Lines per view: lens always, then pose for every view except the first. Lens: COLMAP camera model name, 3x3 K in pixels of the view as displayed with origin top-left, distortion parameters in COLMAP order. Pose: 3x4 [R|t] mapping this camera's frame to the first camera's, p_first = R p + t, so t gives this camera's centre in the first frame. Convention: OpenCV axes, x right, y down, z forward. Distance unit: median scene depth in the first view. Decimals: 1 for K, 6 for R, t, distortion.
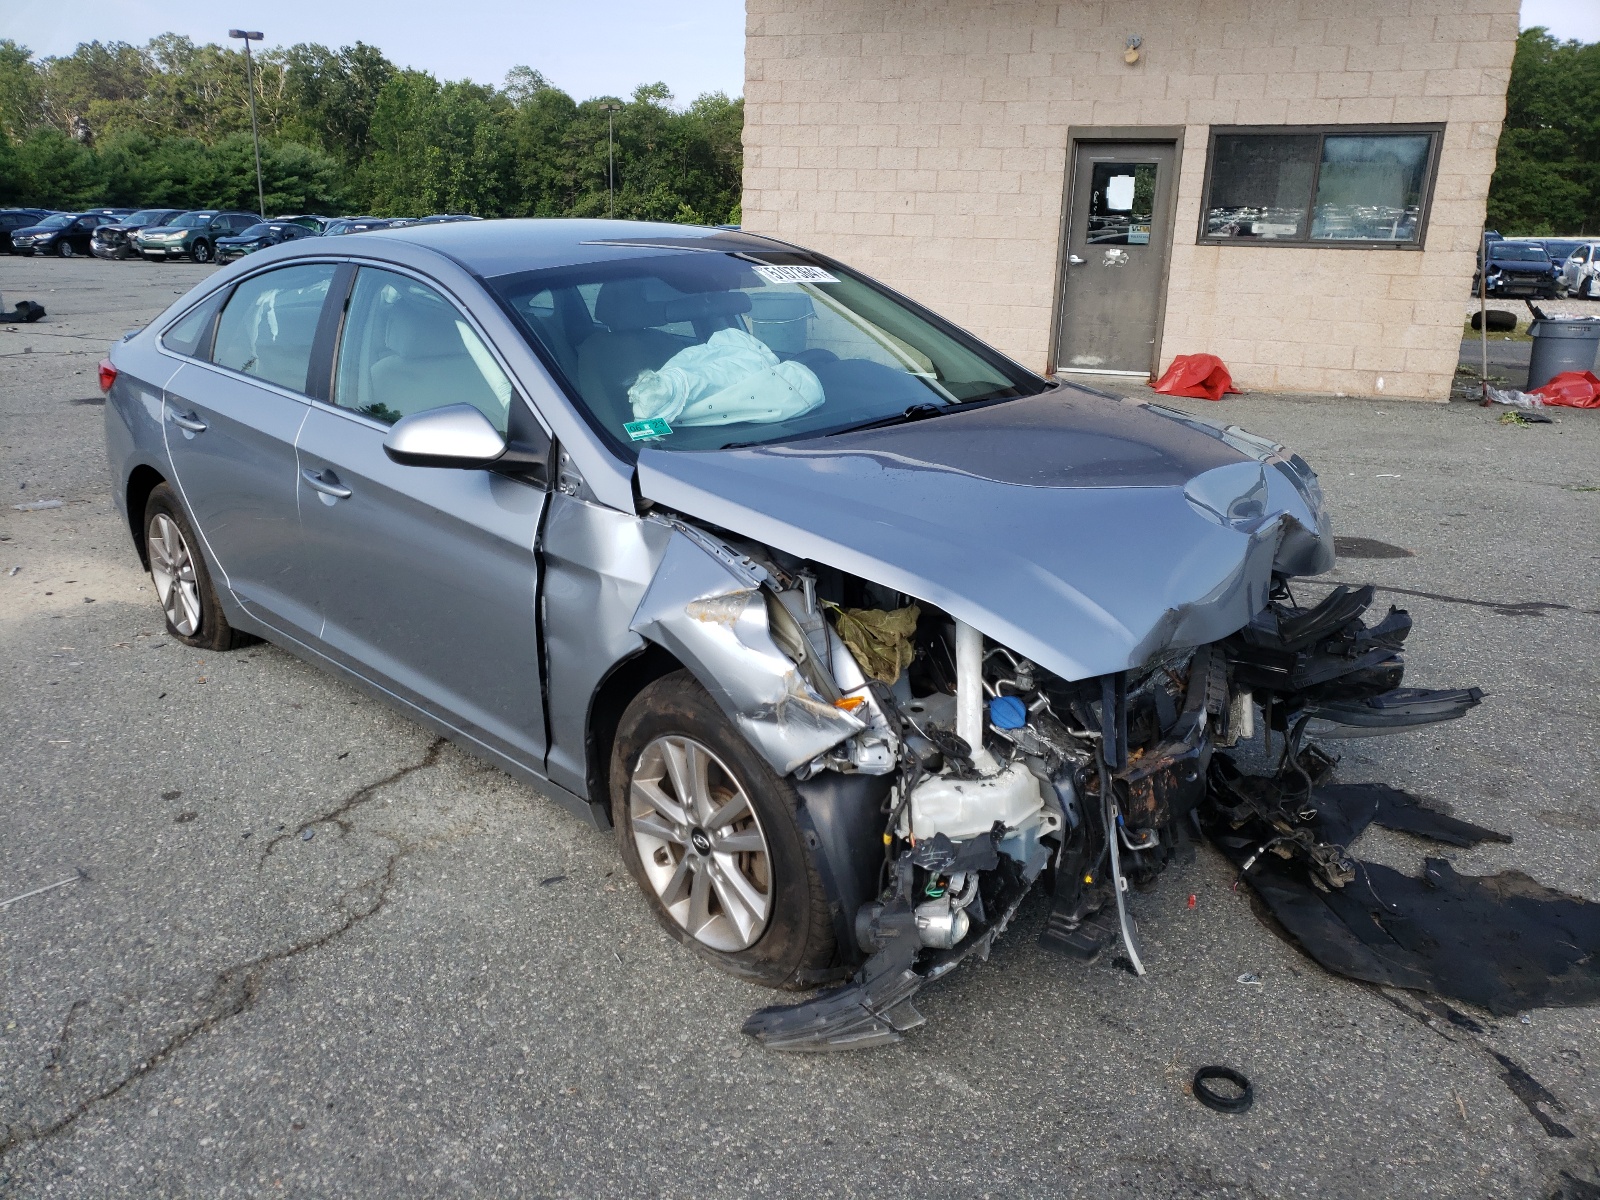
lens RADIAL K [[1117.7, 0, 800.0], [0, 1117.7, 600.0], [0, 0, 1]] dist [0.016185, 0.000749]
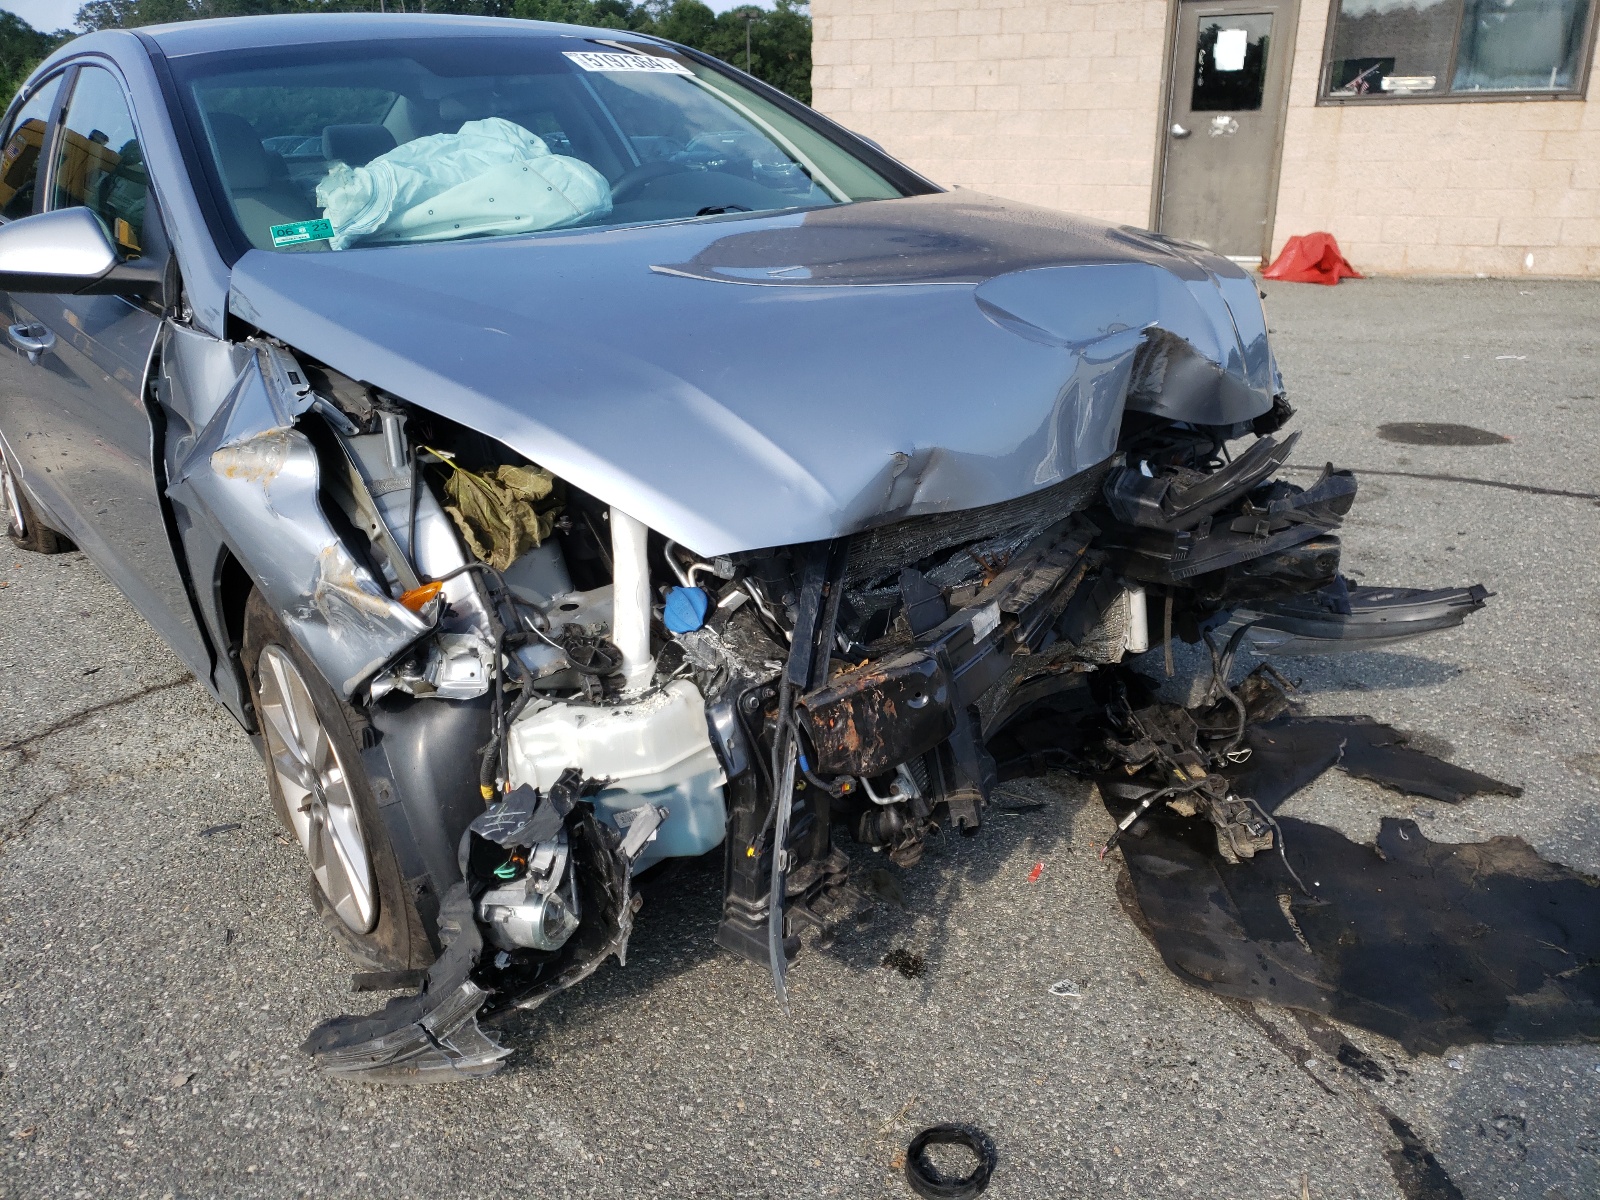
lens RADIAL K [[1175.0, 0, 800.0], [0, 1175.0, 600.0], [0, 0, 1]] dist [-0.032897, 0.067129]
pose [[0.996400, 0.000705, -0.084776, 0.240603], [0.005145, 0.997619, 0.068771, 0.034790], [0.084623, -0.068959, 0.994024, 0.221498]]
